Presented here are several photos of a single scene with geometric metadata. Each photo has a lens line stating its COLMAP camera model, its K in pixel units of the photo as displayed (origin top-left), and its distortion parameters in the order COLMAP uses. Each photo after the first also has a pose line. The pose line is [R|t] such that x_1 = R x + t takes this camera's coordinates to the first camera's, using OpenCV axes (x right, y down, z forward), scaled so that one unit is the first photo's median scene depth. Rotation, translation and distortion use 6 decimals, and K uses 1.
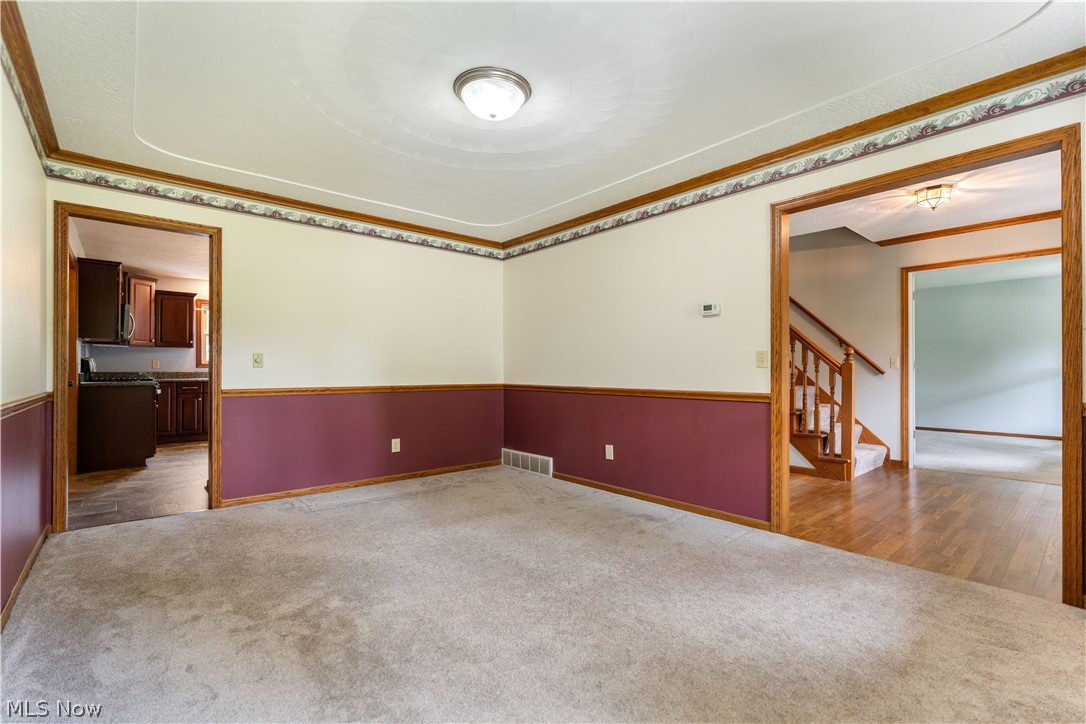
lens RADIAL K [[499.5, 0, 543.5], [0, 499.5, 366.2], [0, 0, 1]] dist [-0.001310, -0.000117]
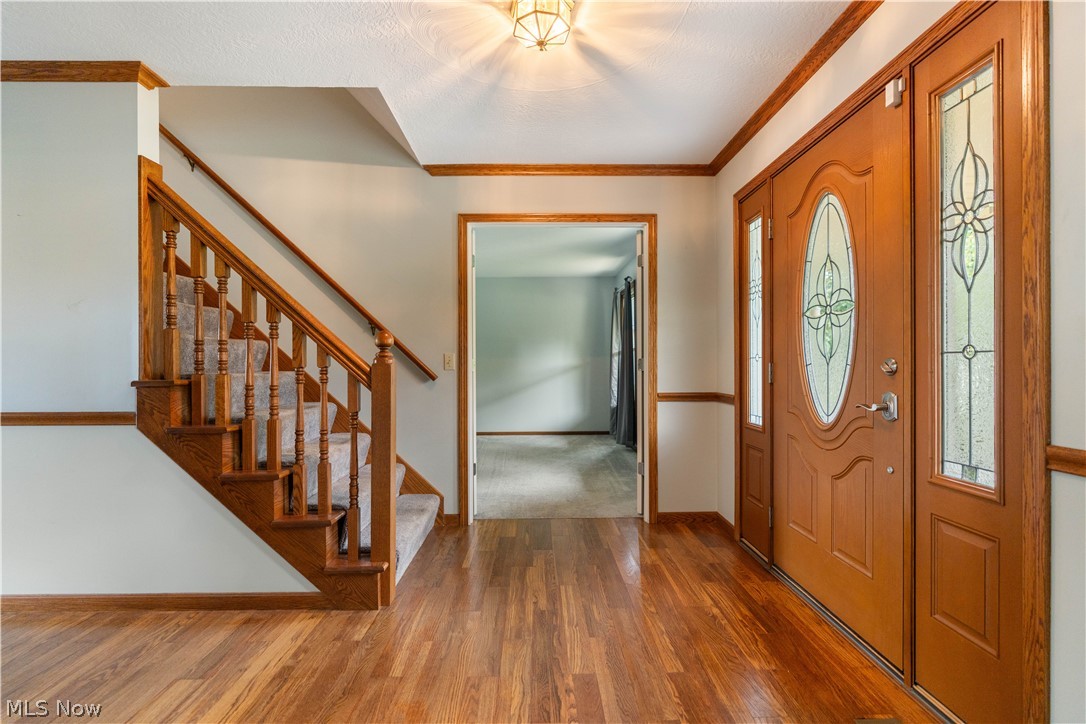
lens RADIAL K [[499.5, 0, 543.5], [0, 499.5, 366.2], [0, 0, 1]] dist [-0.001310, -0.000117]
pose [[0.657724, -0.006001, 0.753235, 0.308968], [-0.001003, 0.999960, 0.008842, -0.007415], [-0.753259, -0.006572, 0.657692, 0.501967]]
